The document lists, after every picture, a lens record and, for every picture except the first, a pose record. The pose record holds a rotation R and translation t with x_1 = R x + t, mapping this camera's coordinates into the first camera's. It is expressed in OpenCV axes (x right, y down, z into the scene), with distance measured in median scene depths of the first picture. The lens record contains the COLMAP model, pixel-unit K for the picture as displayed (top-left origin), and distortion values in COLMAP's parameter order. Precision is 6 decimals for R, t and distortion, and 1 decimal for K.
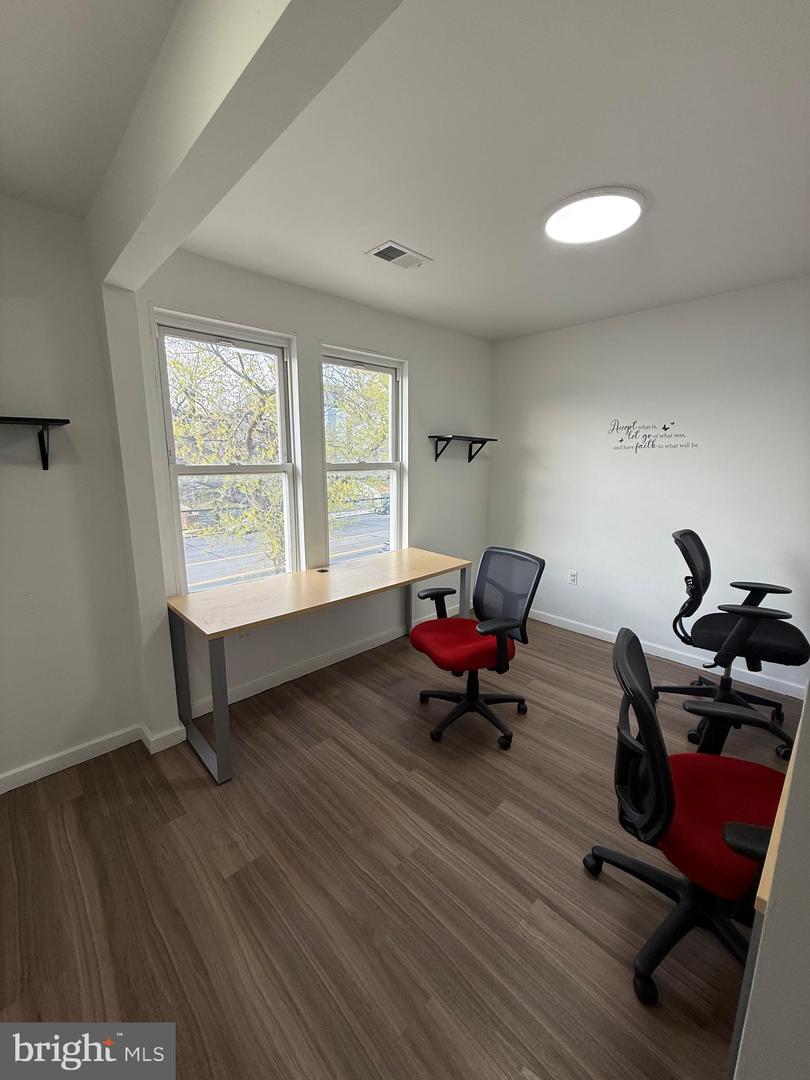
lens RADIAL K [[432.8, 0, 407.1], [0, 432.8, 539.2], [0, 0, 1]] dist [0.000105, 0.000291]
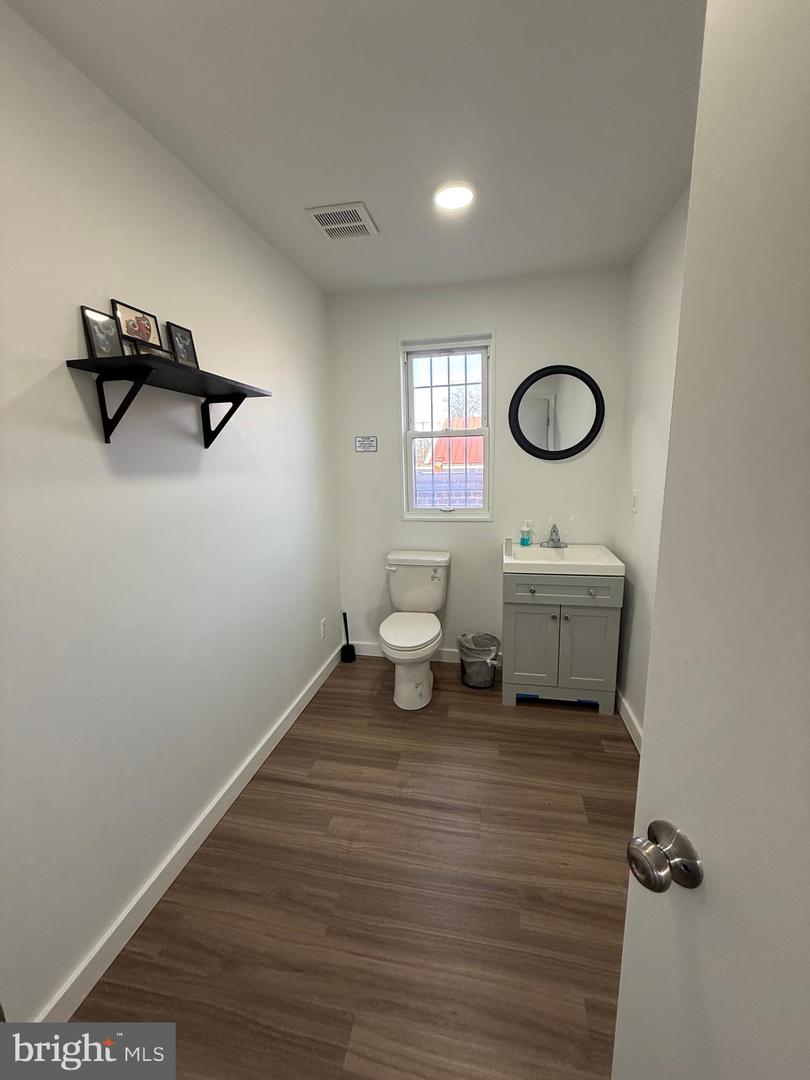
lens RADIAL K [[432.8, 0, 406.3], [0, 432.8, 541.3], [0, 0, 1]] dist [0.000105, 0.000291]
pose [[0.814585, -0.141812, 0.562442, 0.054288], [0.138472, 0.989161, 0.048854, -0.084742], [-0.563274, 0.038087, 0.825392, 0.572288]]
